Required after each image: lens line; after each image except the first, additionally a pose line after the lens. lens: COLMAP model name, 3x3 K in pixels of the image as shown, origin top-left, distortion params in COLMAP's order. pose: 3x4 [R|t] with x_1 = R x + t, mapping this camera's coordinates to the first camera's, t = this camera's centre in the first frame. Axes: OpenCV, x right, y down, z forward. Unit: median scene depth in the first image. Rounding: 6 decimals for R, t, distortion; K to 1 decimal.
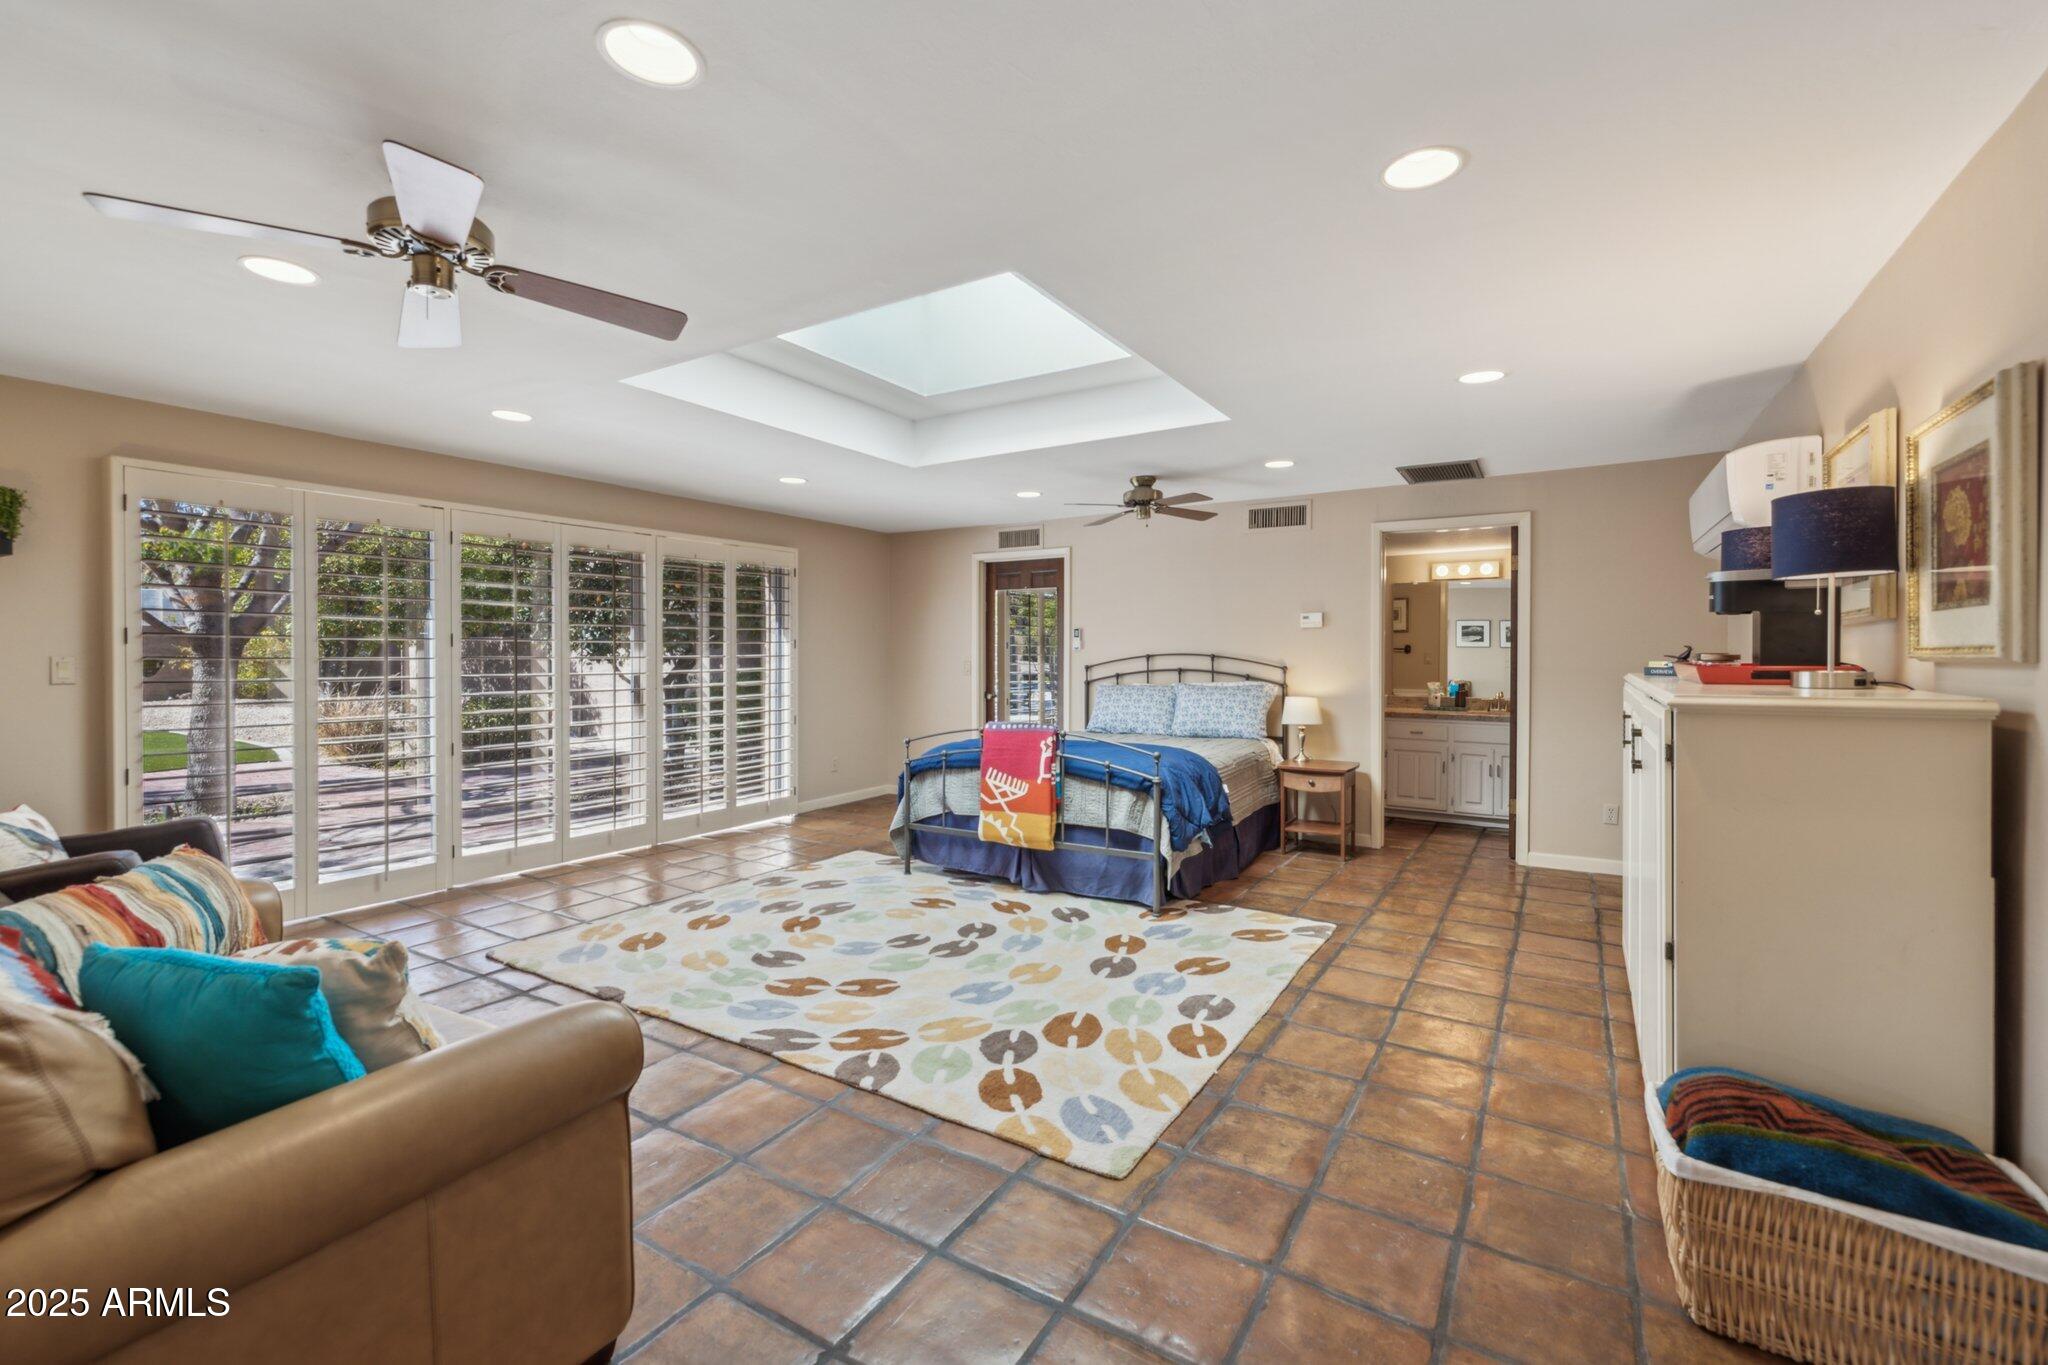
lens RADIAL K [[878.6, 0, 1015.0], [0, 878.6, 654.8], [0, 0, 1]] dist [-0.000663, 0.000045]
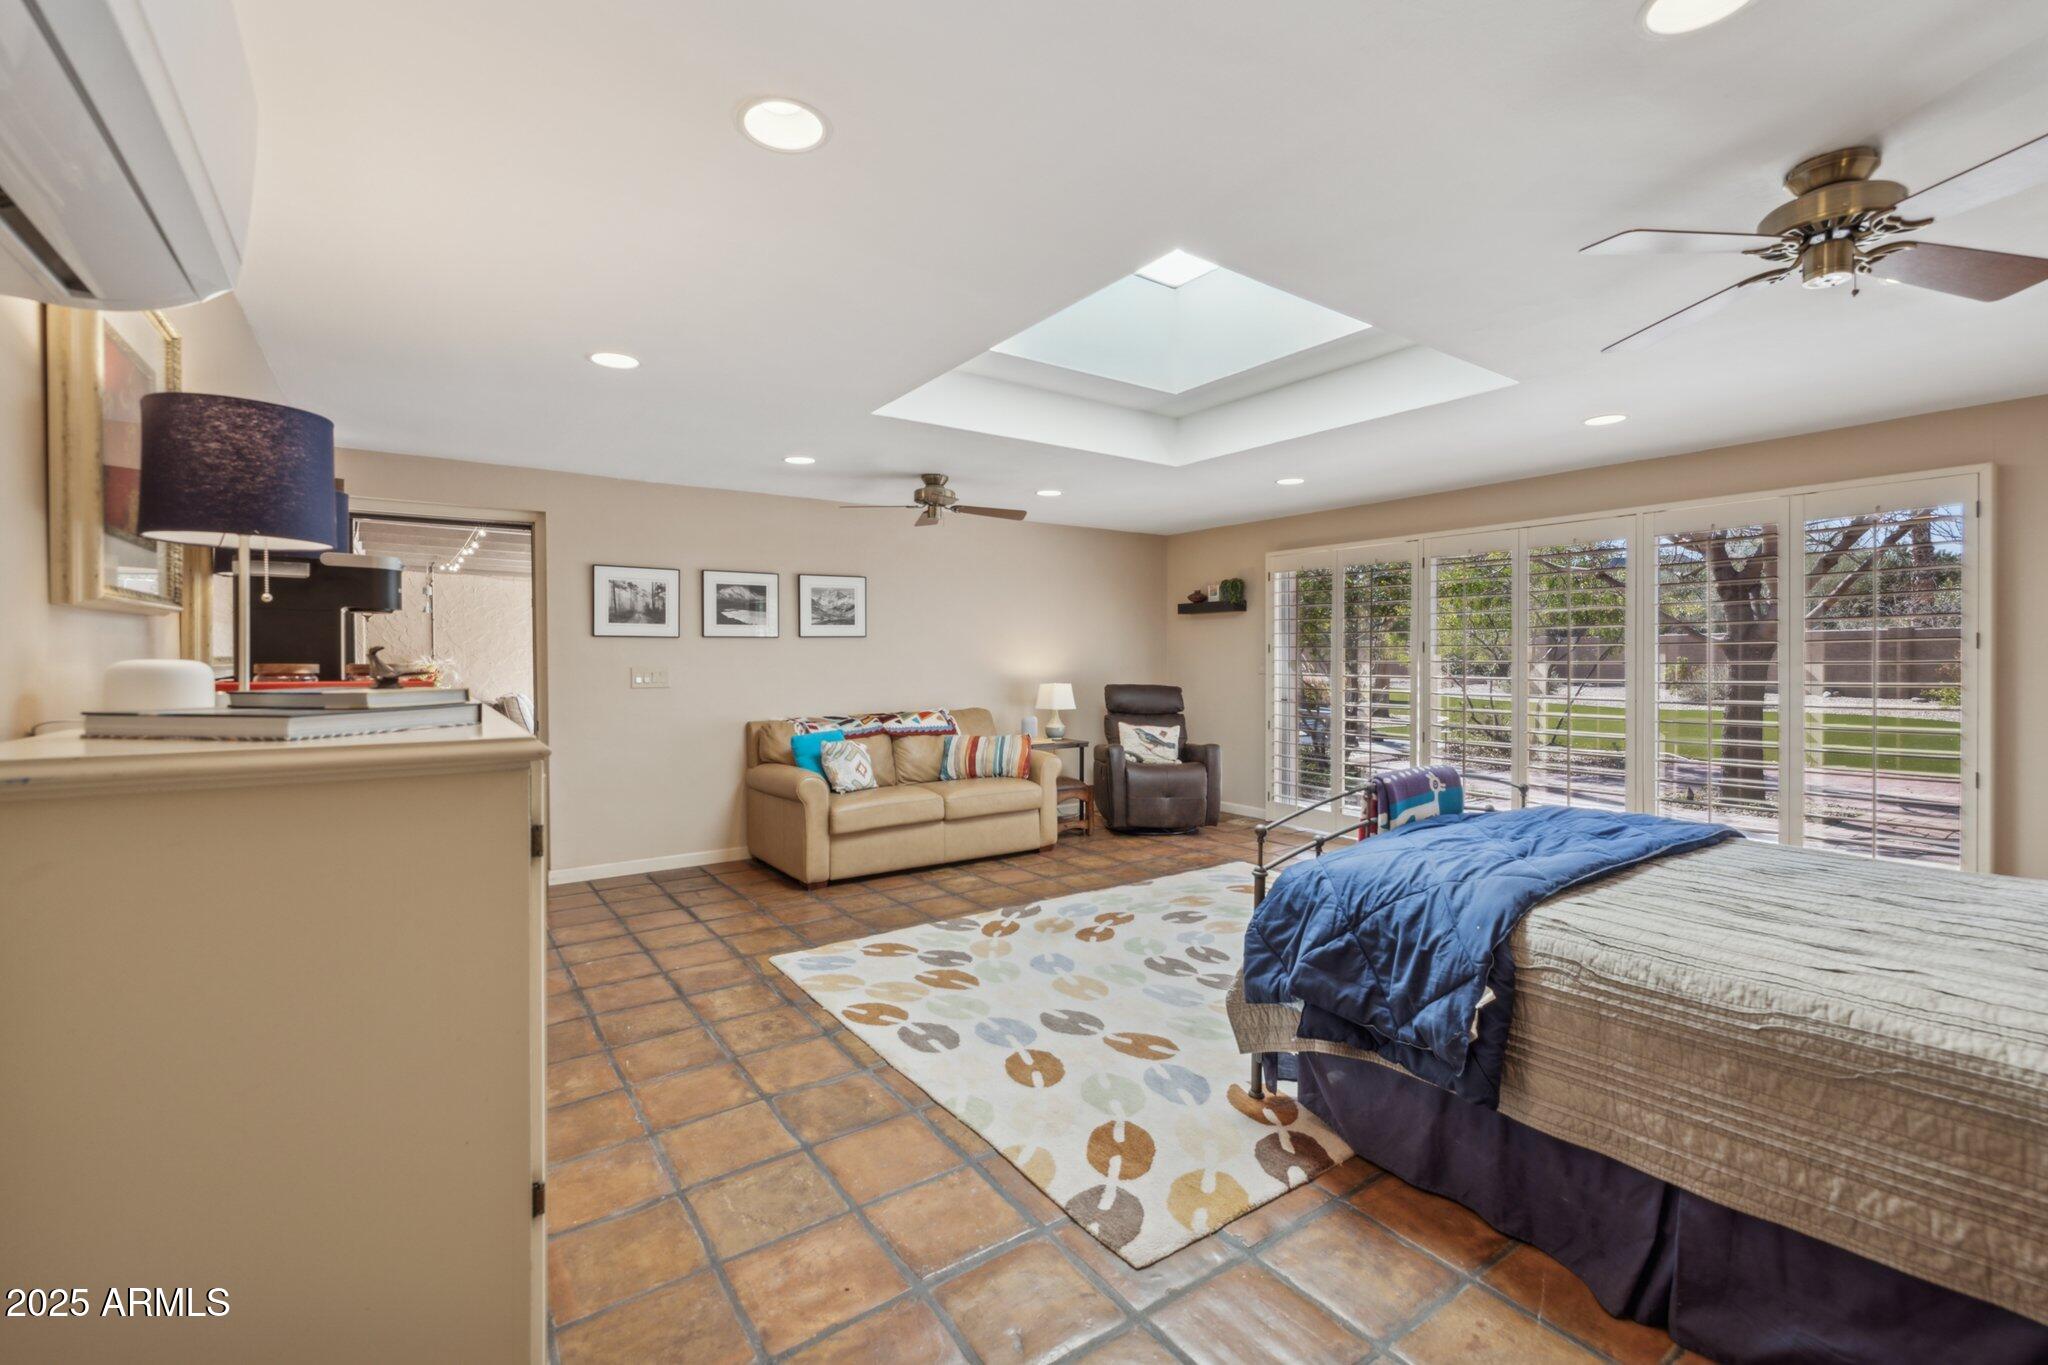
lens RADIAL K [[878.6, 0, 1015.0], [0, 878.6, 654.8], [0, 0, 1]] dist [-0.000663, 0.000045]
pose [[-0.392562, -0.001953, -0.919724, 0.987209], [-0.003846, 0.999992, -0.000482, -0.003203], [0.919718, 0.003348, -0.392566, 1.374410]]
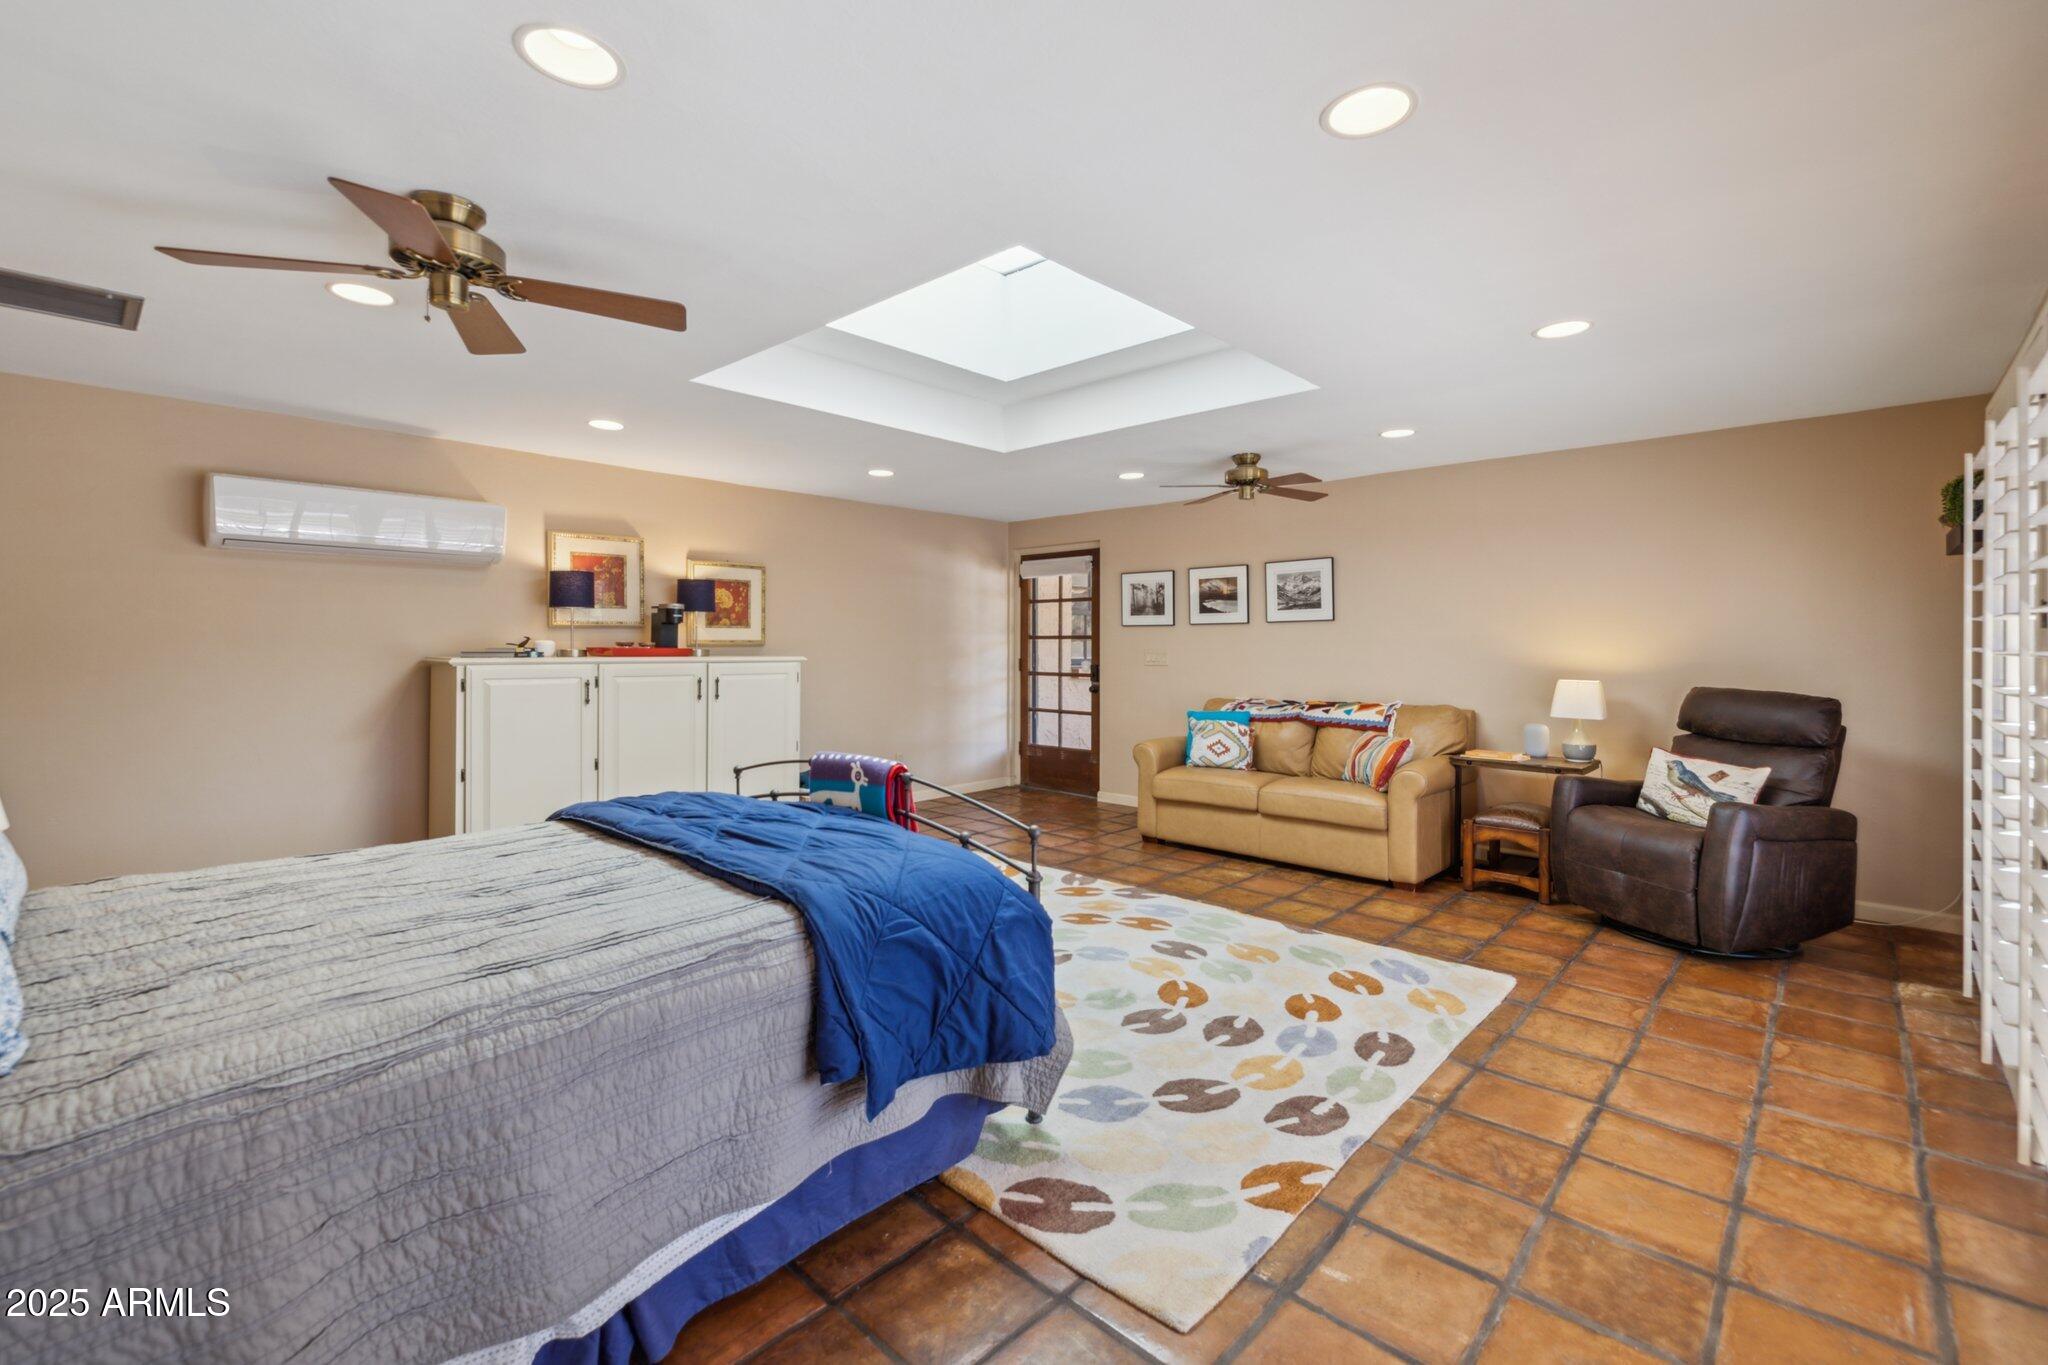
lens RADIAL K [[878.6, 0, 1015.0], [0, 878.6, 654.8], [0, 0, 1]] dist [-0.000663, 0.000045]
pose [[-0.979961, -0.004865, 0.199132, -0.312597], [-0.001398, 0.999845, 0.017549, -0.001961], [-0.199186, 0.016919, -0.979816, 2.196412]]
